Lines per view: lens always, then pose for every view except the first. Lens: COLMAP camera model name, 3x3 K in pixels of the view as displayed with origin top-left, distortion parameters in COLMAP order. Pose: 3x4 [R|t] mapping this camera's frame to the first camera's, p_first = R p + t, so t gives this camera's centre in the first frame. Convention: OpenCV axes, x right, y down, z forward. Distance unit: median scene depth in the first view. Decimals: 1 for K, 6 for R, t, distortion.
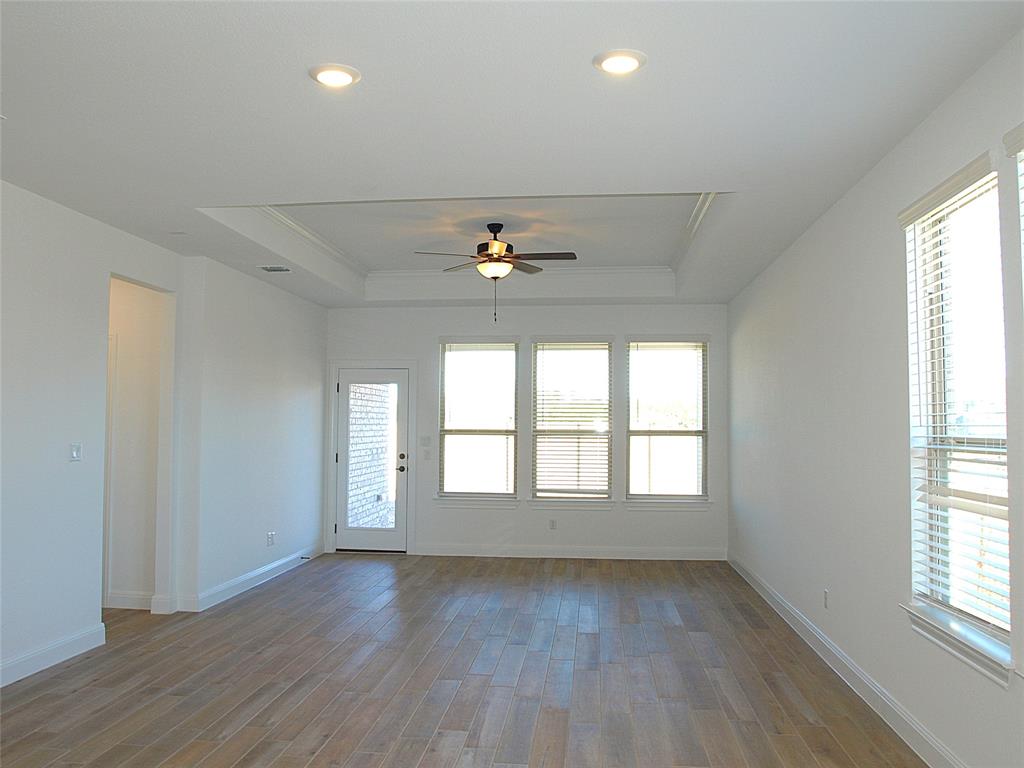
lens RADIAL K [[838.3, 0, 503.9], [0, 838.3, 378.2], [0, 0, 1]] dist [-0.117791, 0.081680]
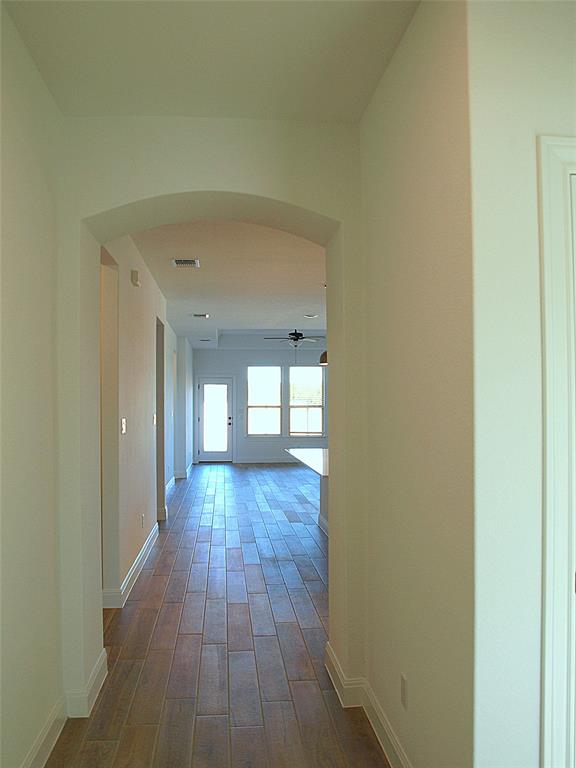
lens RADIAL K [[623.8, 0, 286.1], [0, 623.8, 394.6], [0, 0, 1]] dist [-0.110007, 0.076512]
pose [[0.977186, -0.005231, 0.212321, -0.339686], [-0.003645, 0.999136, 0.041394, -0.037545], [-0.212354, -0.041223, 0.976323, -0.644309]]
